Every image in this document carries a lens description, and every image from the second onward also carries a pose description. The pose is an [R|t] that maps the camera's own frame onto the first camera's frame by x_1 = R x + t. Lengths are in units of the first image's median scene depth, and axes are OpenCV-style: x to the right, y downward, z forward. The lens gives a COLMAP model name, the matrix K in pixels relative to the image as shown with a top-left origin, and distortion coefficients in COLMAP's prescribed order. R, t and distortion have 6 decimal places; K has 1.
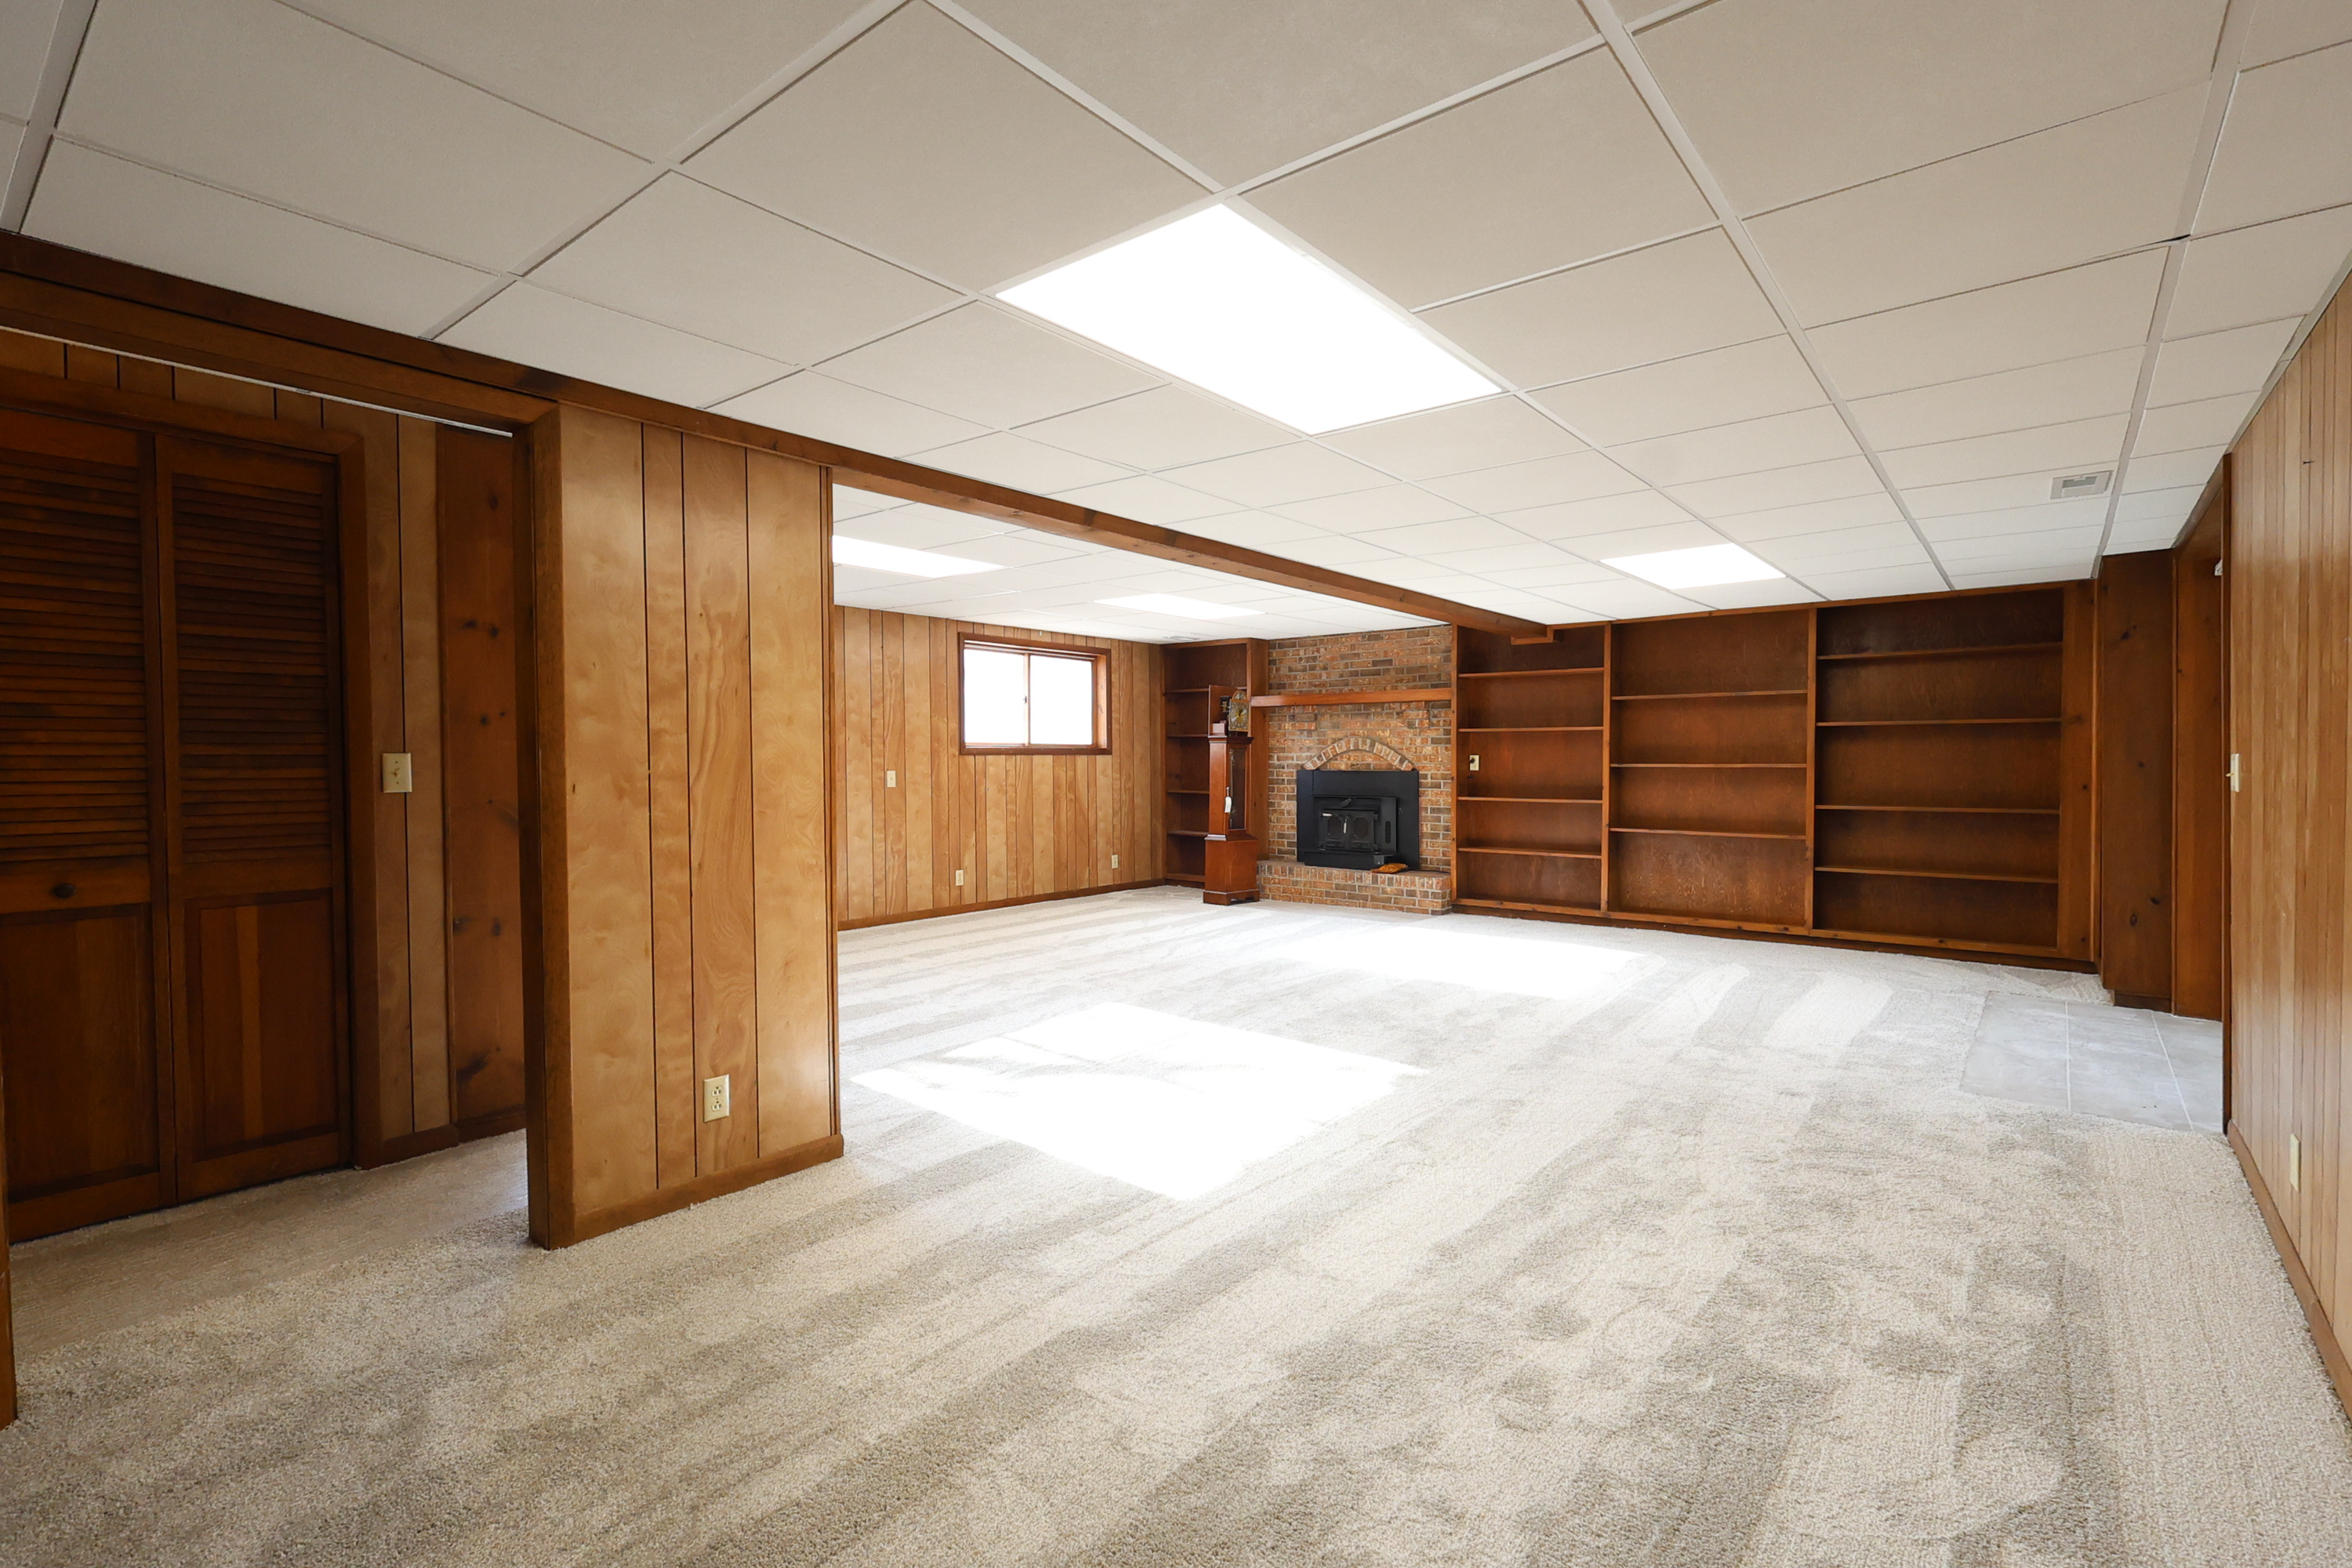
lens RADIAL K [[1098.5, 0, 1186.0], [0, 1098.5, 785.0], [0, 0, 1]] dist [-0.000106, -0.007173]
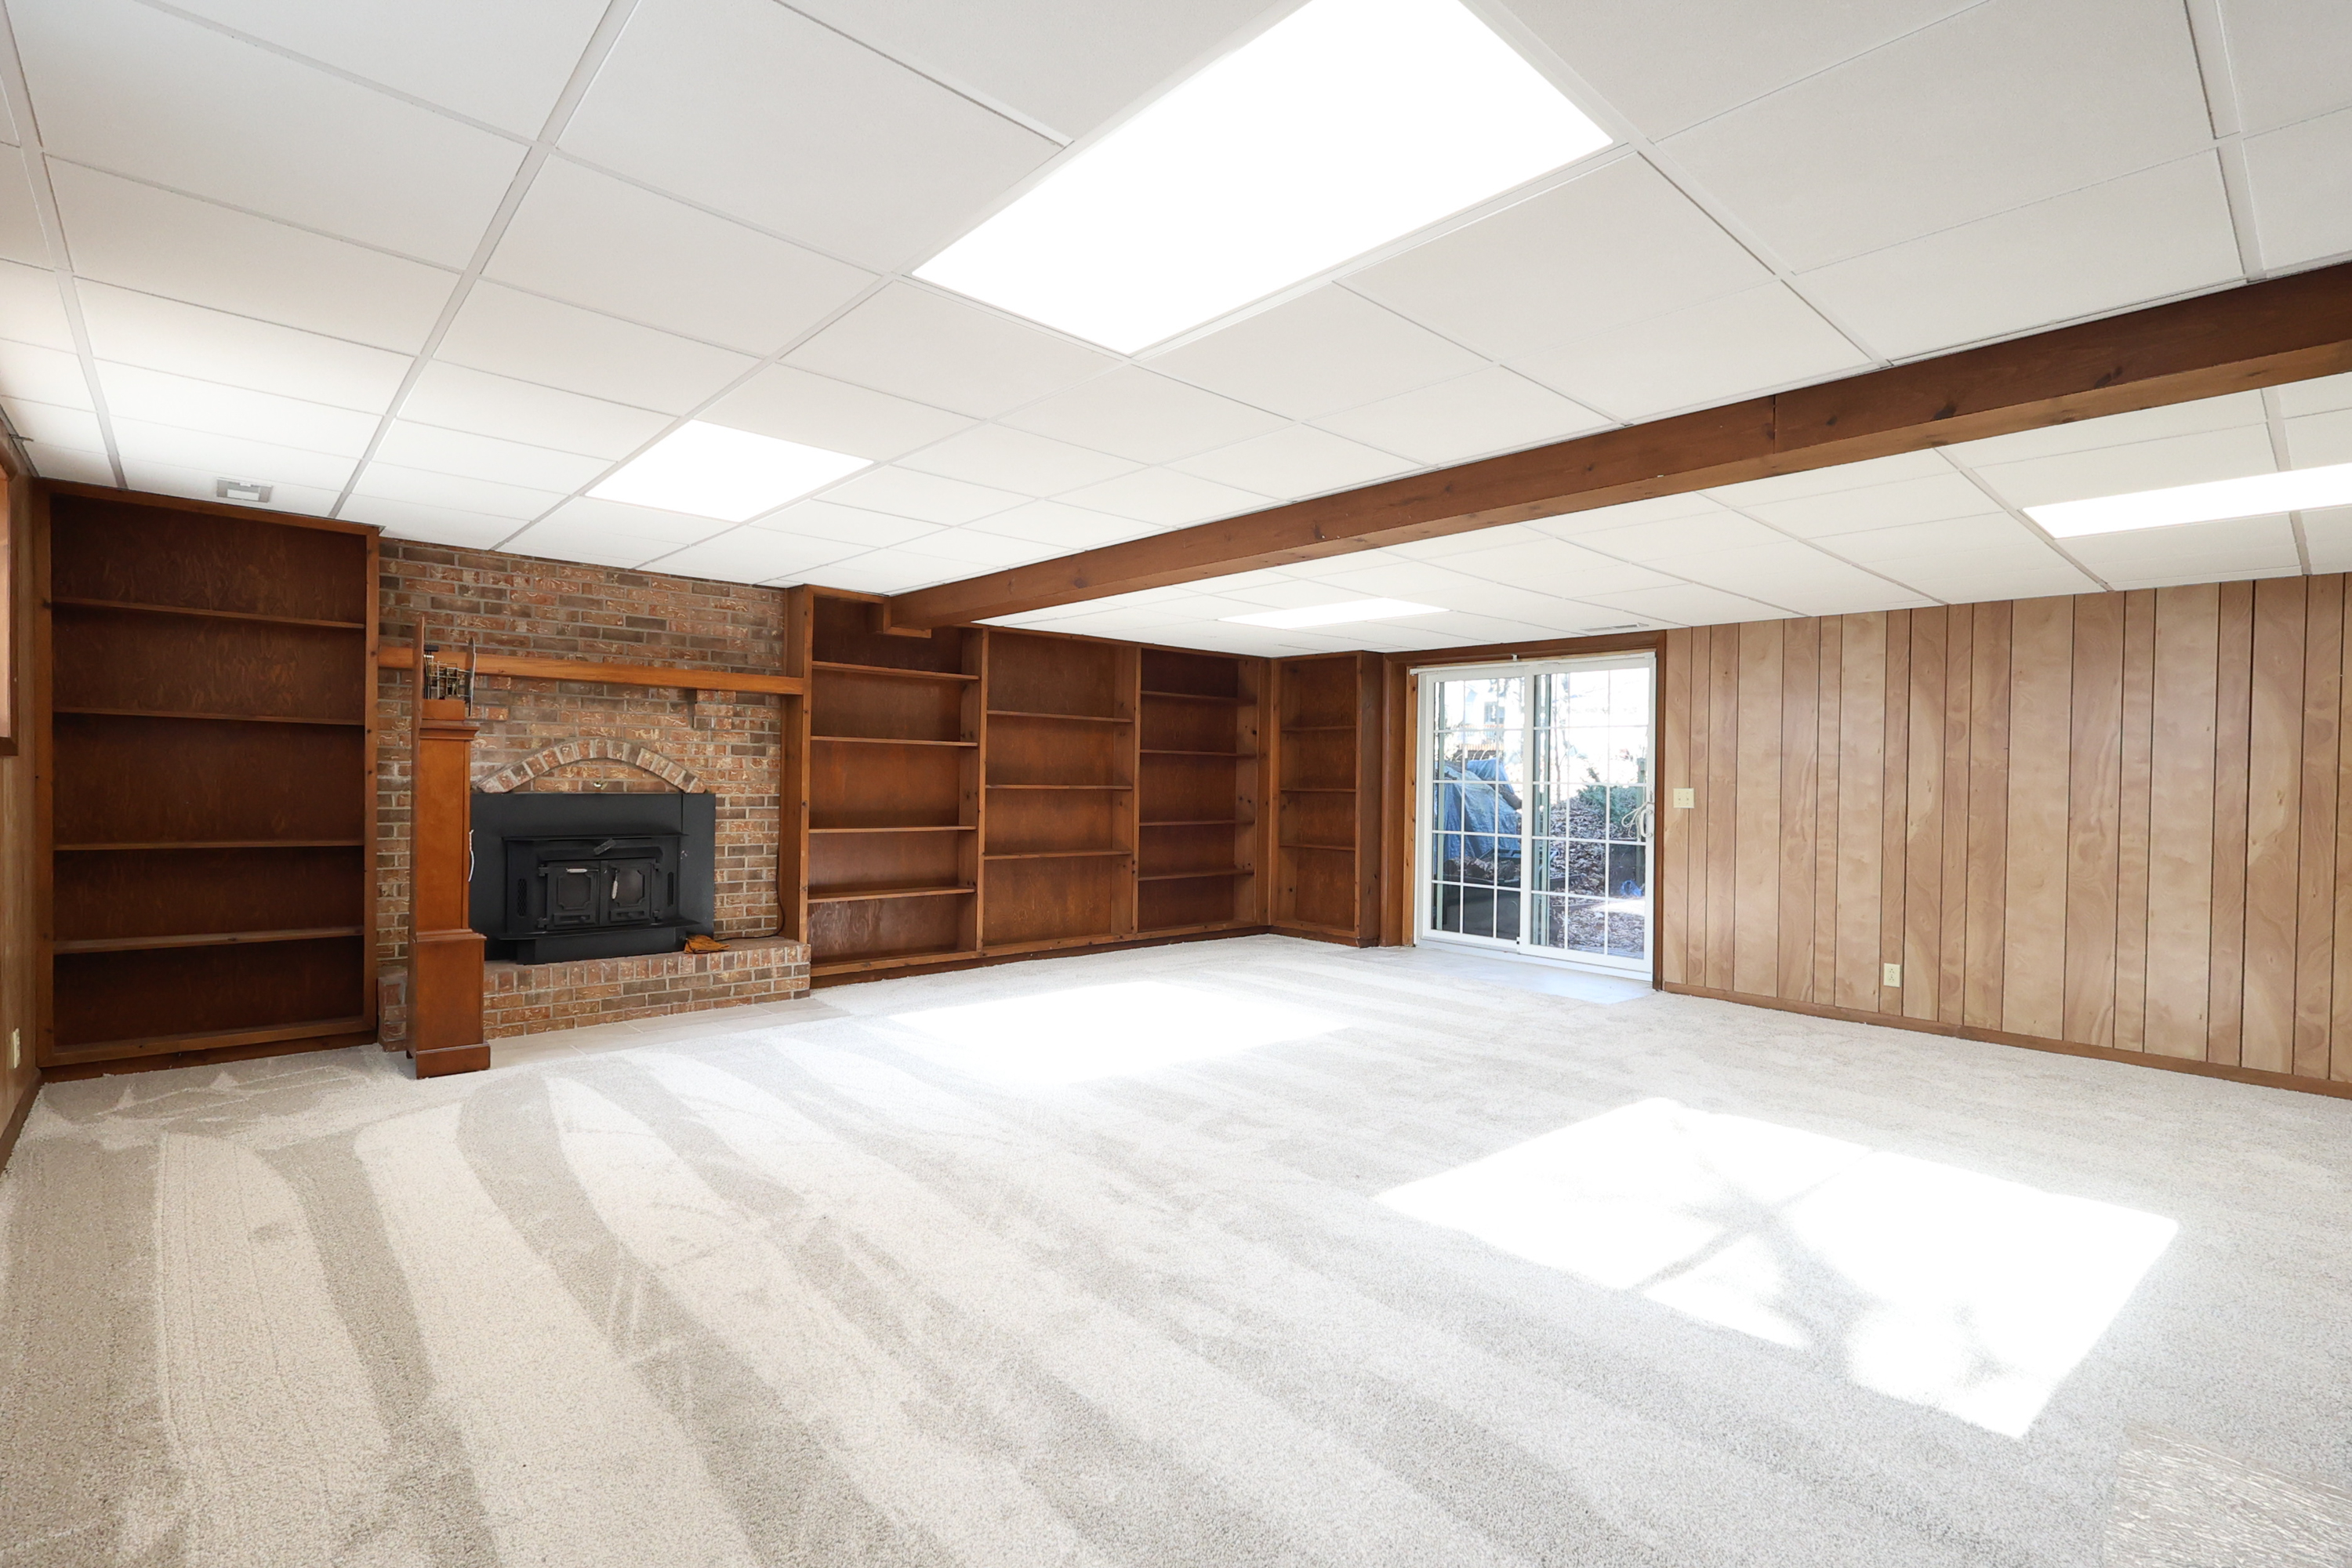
lens RADIAL K [[1068.5, 0, 1168.0], [0, 1068.5, 782.9], [0, 0, 1]] dist [0.010800, -0.006040]
pose [[0.154809, 0.001011, 0.987944, -0.385178], [0.010321, 0.999943, -0.002640, -0.014322], [-0.987891, 0.010605, 0.154790, 0.608142]]
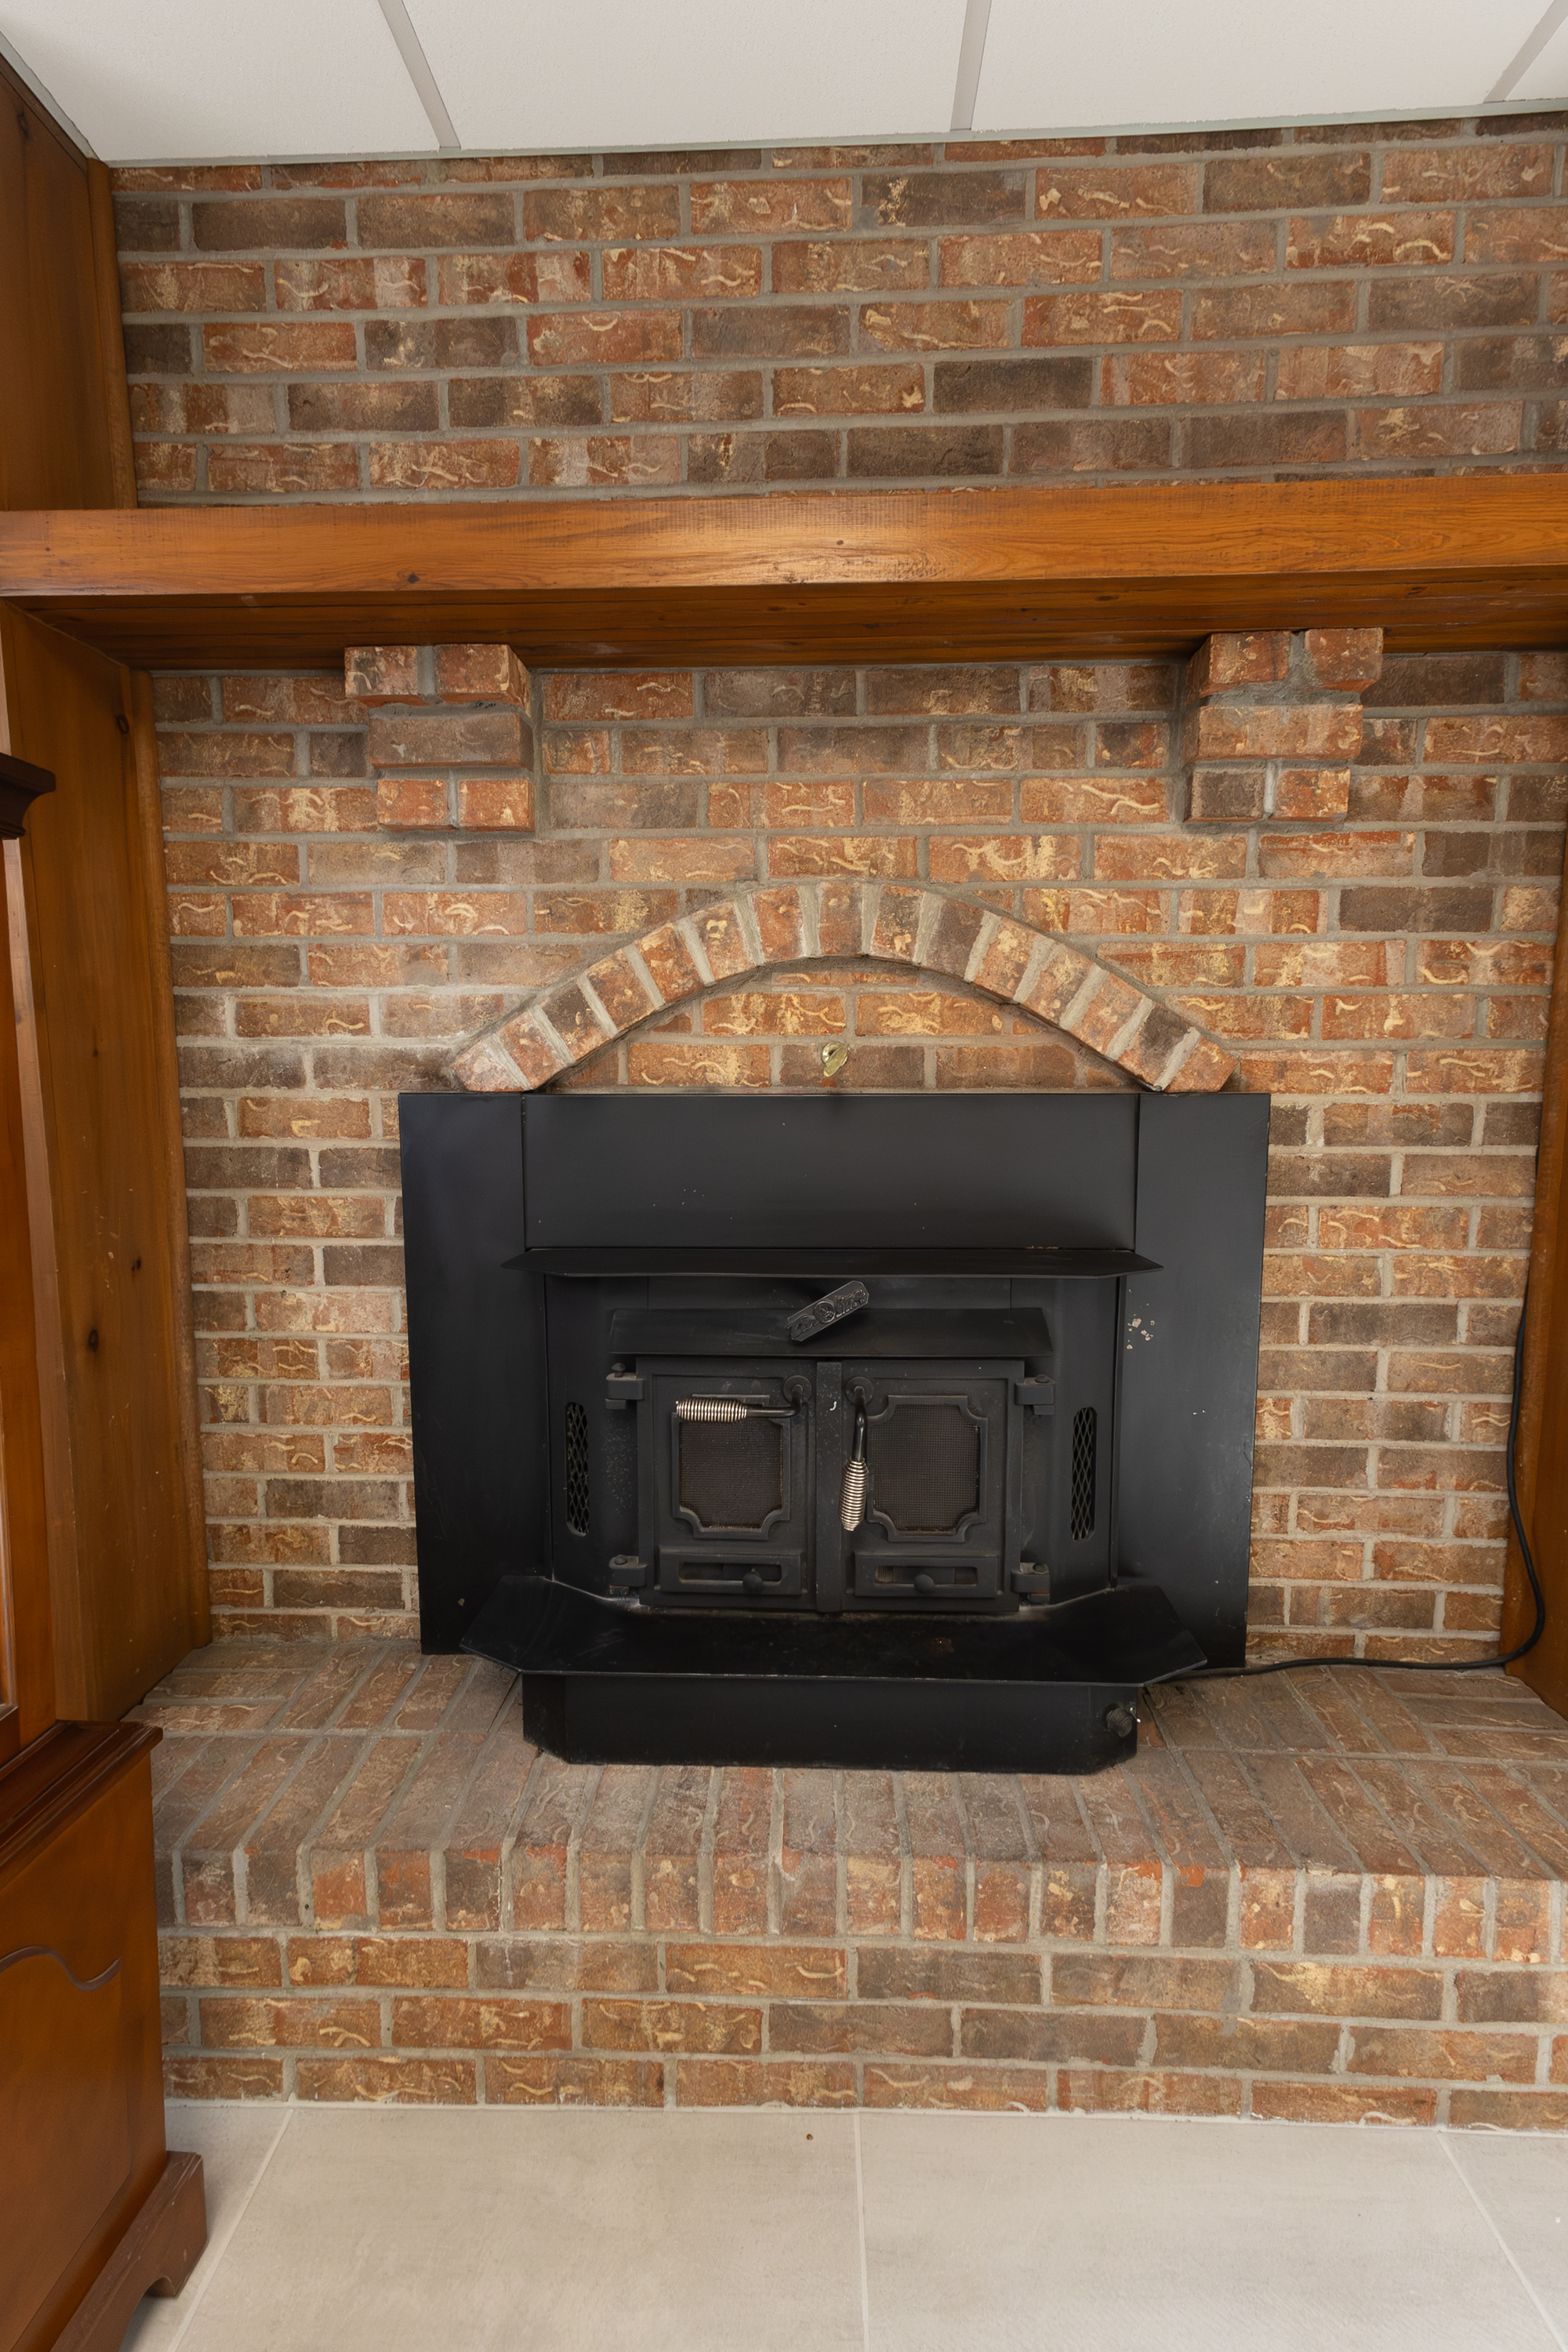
lens RADIAL K [[1065.1, 0, 784.0], [0, 1065.1, 1176.0], [0, 0, 1]] dist [0.014013, -0.000530]
pose [[0.799834, -0.067193, 0.596449, 0.056587], [0.016171, 0.995766, 0.090493, -0.015527], [-0.600004, -0.062734, 0.797534, 0.893198]]
